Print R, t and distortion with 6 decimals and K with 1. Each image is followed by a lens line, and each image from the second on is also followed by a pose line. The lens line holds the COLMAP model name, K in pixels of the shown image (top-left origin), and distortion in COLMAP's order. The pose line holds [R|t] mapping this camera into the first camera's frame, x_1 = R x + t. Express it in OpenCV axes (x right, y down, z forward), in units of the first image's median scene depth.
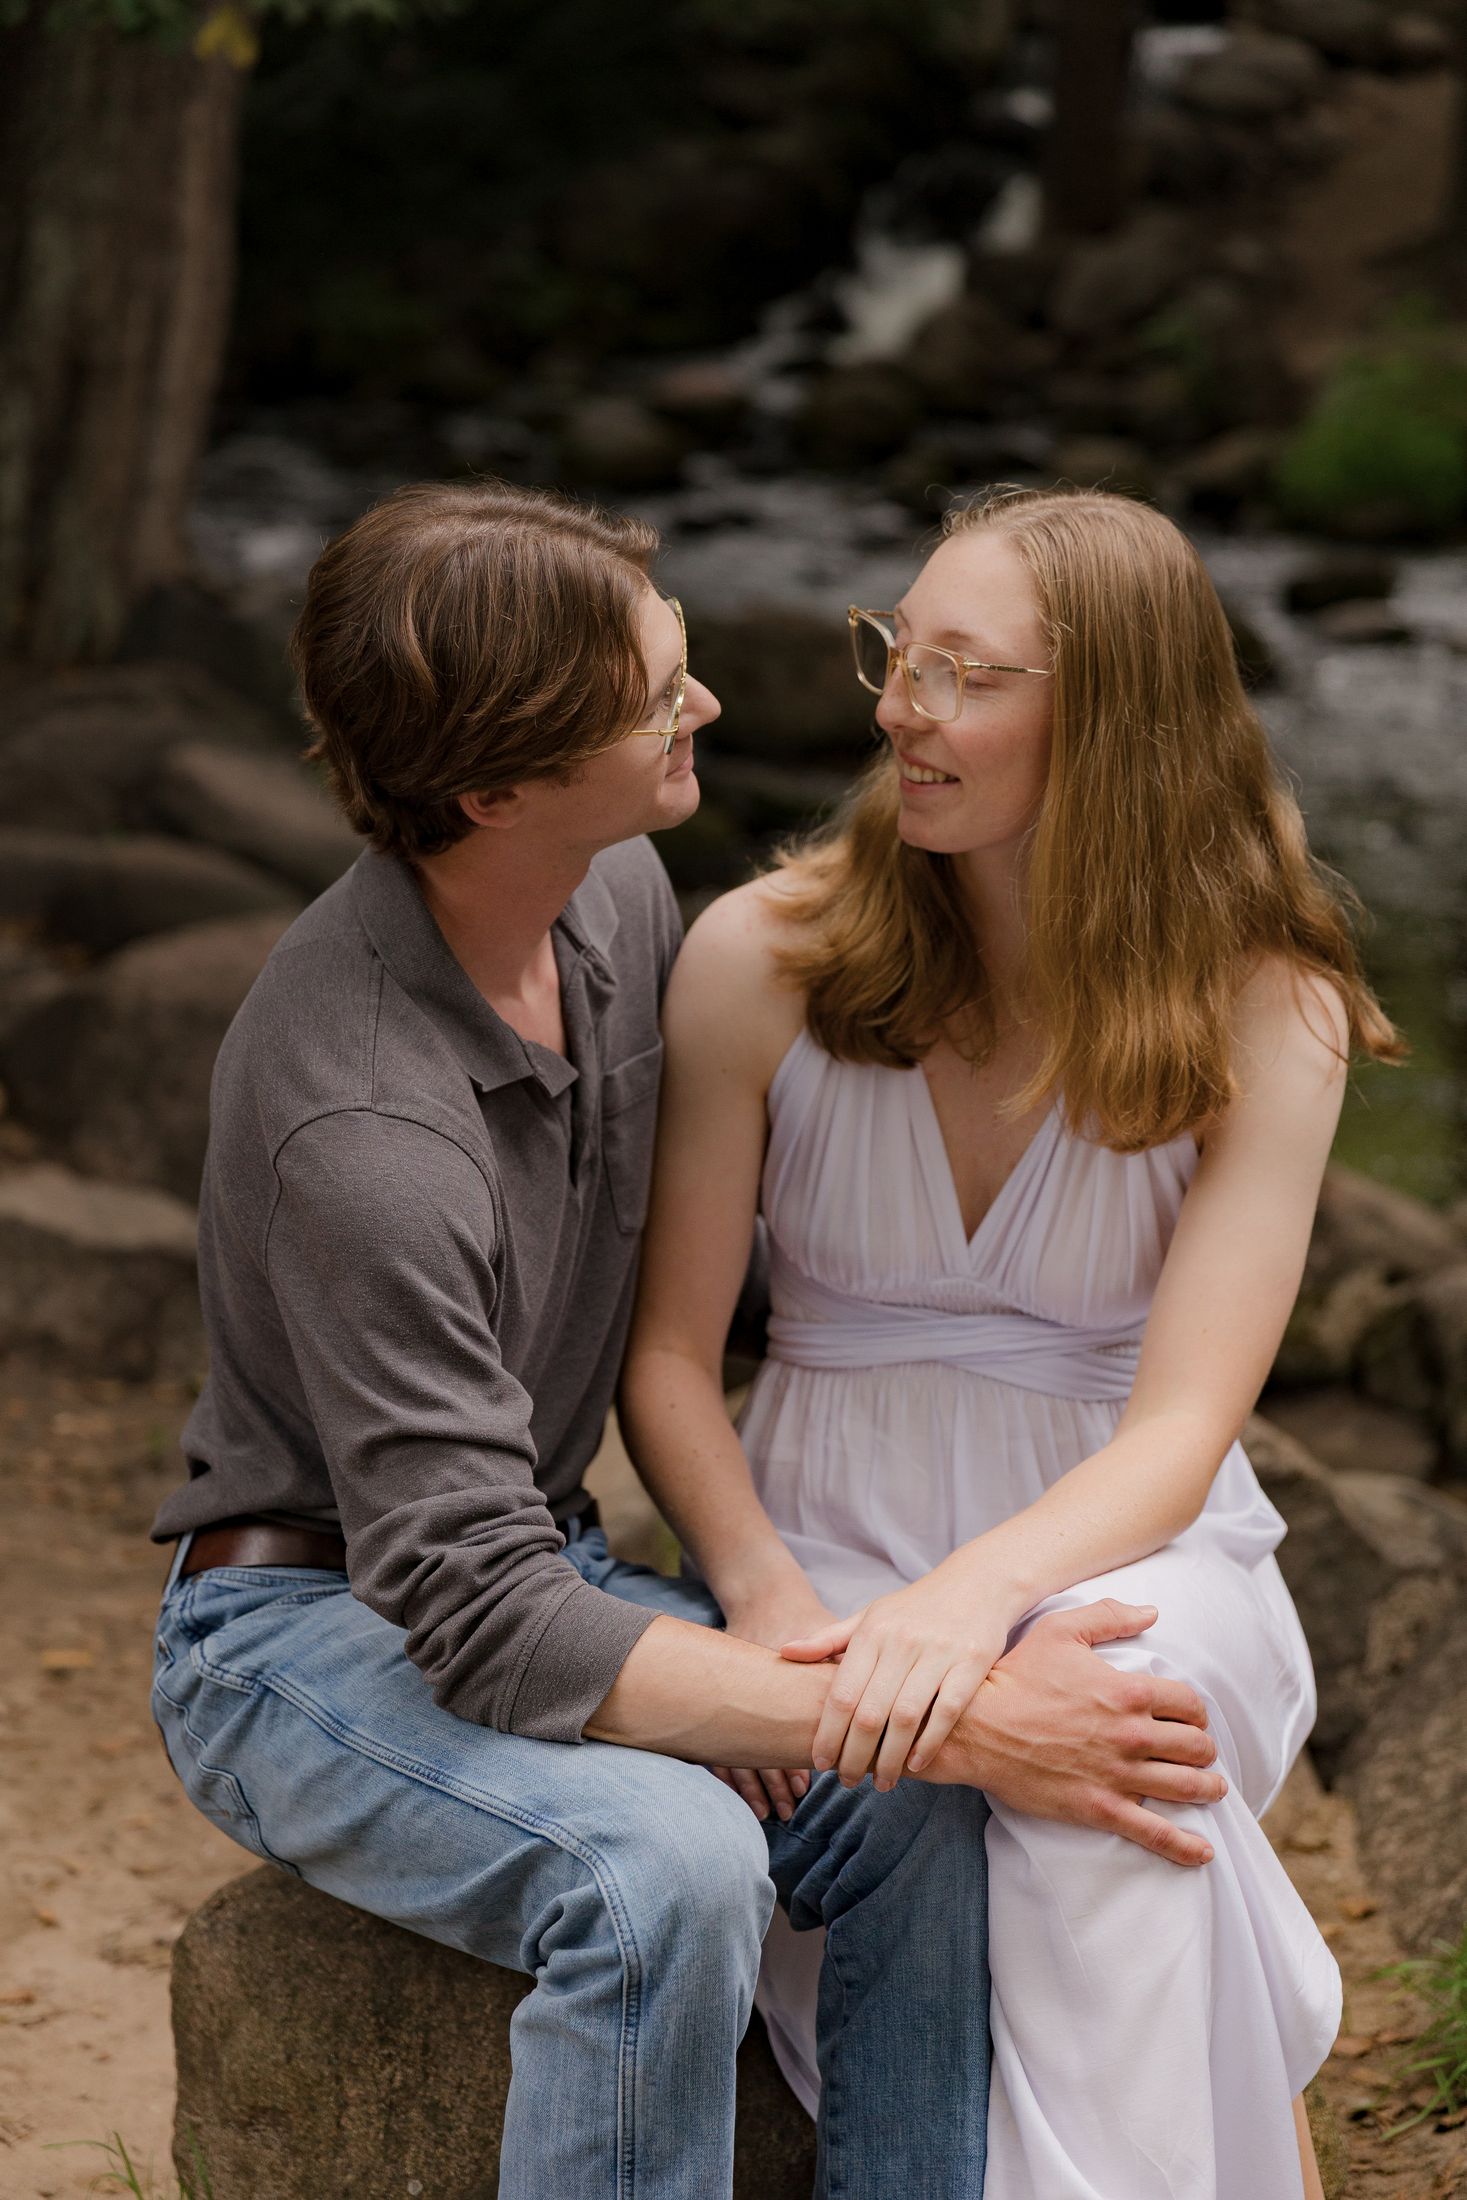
lens RADIAL K [[4454.5, 0, 733.5], [0, 4454.5, 1100.0], [0, 0, 1]] dist [0.017857, -0.265618]
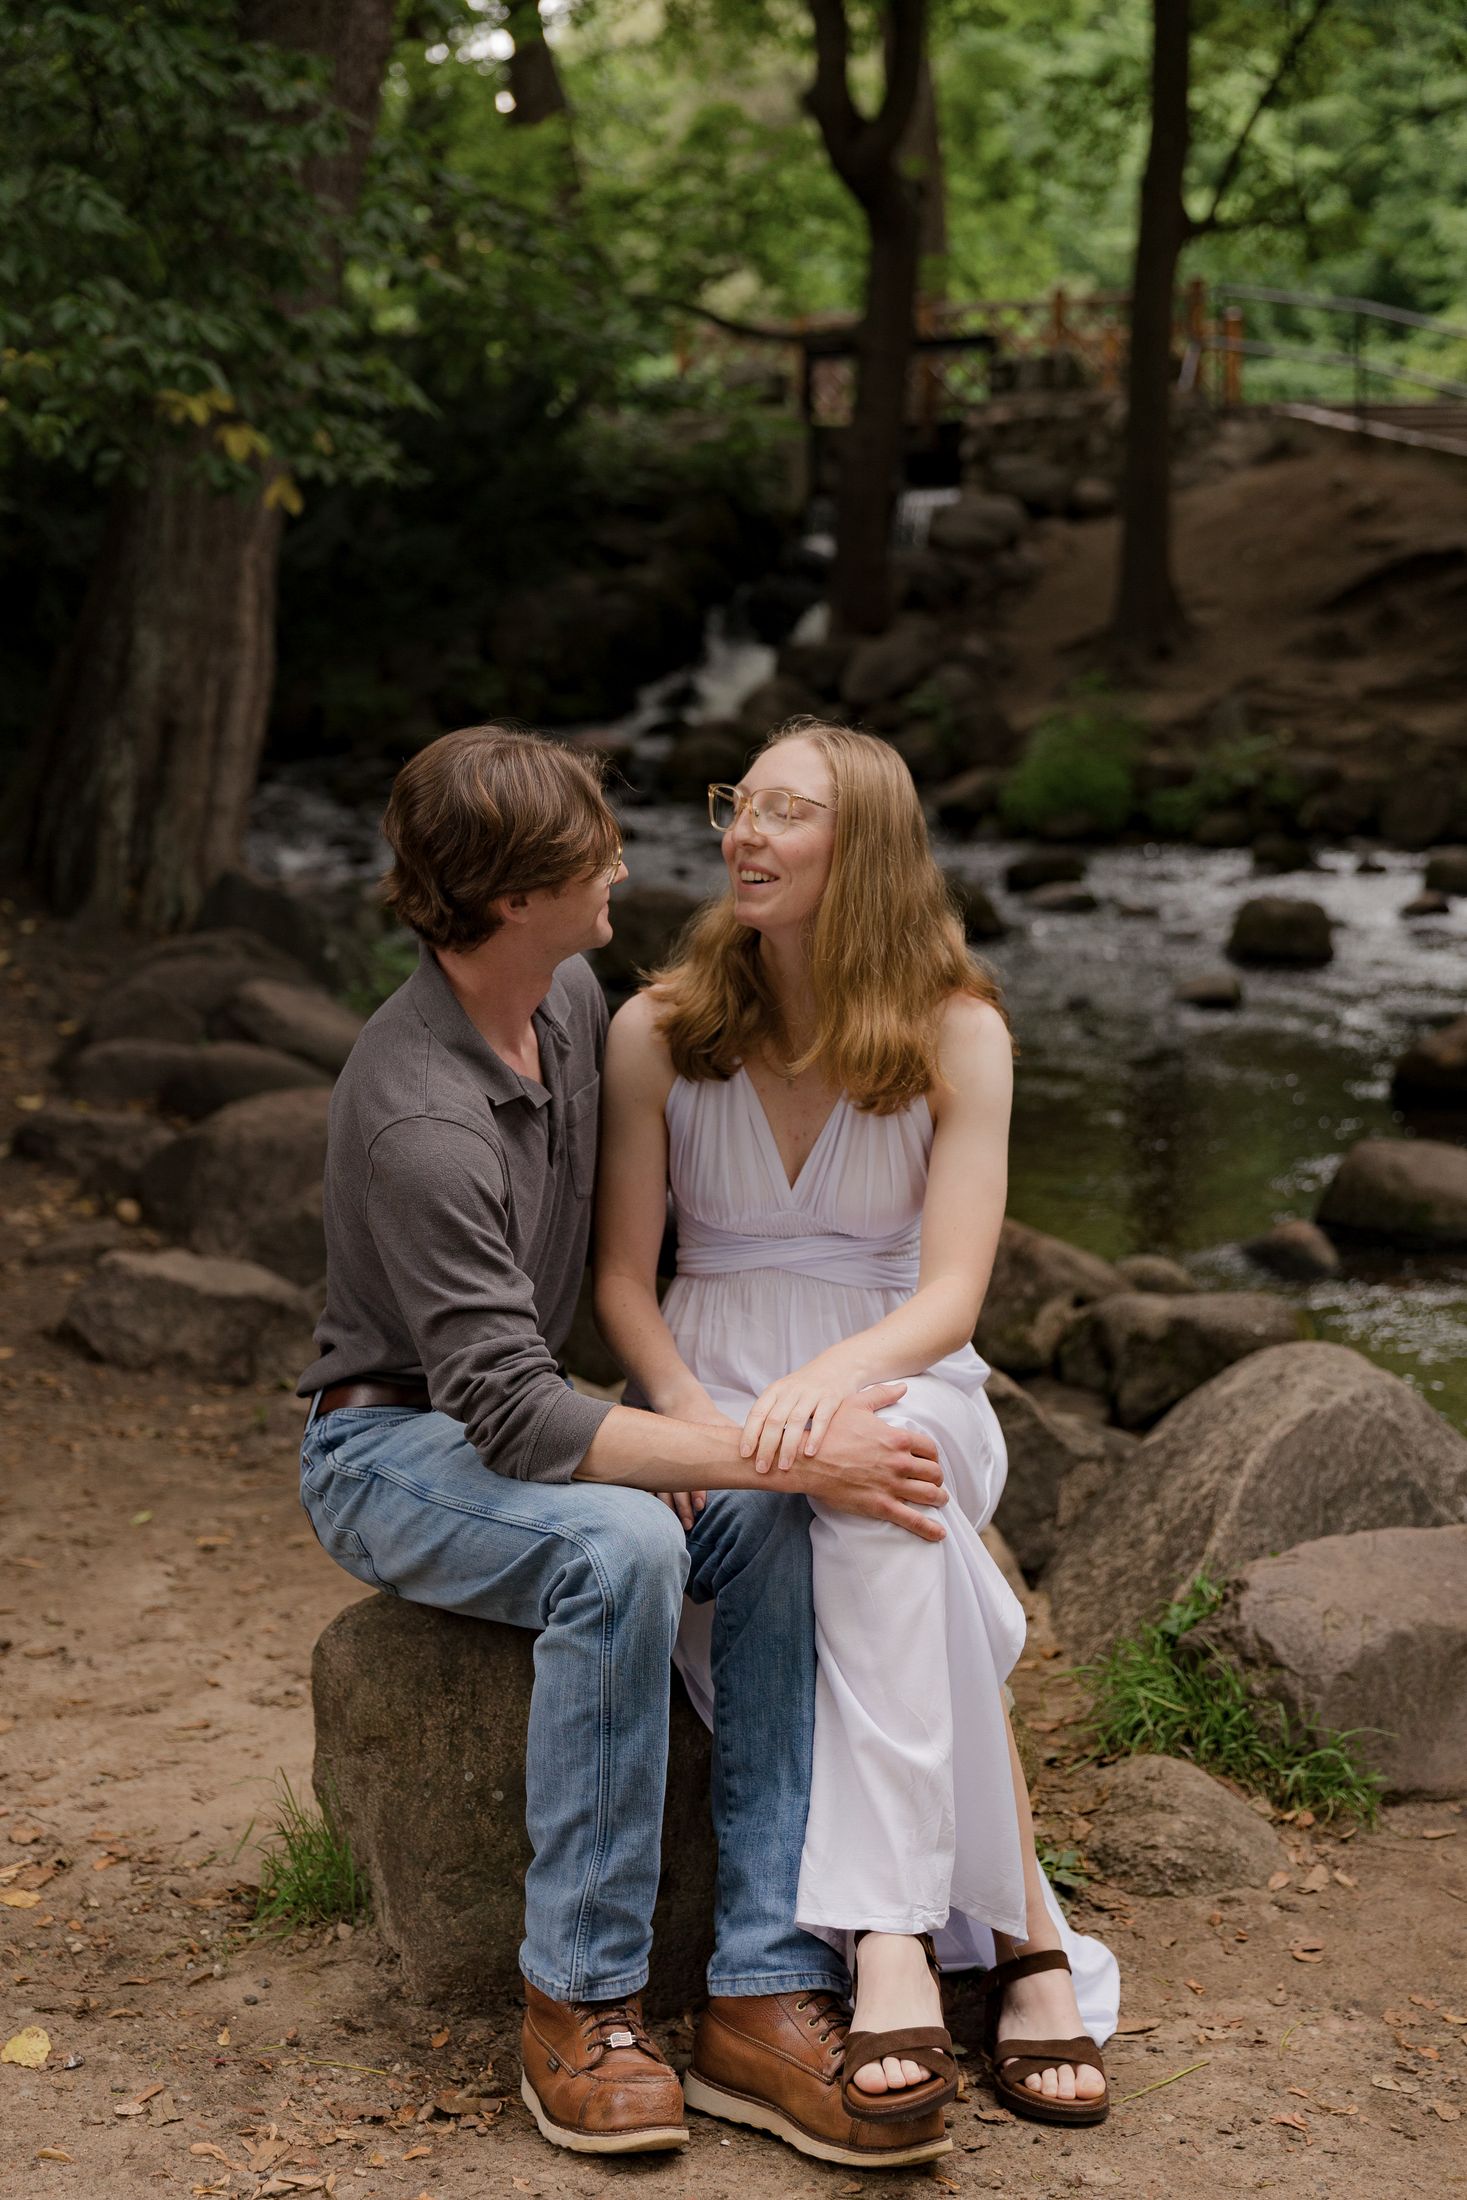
lens RADIAL K [[3170.1, 0, 733.5], [0, 3170.1, 1100.0], [0, 0, 1]] dist [0.002889, -0.007829]
pose [[0.999236, -0.018903, 0.034203, -0.006721], [0.020488, 0.998703, -0.046601, 0.036459], [-0.033278, 0.047266, 0.998328, -0.125266]]
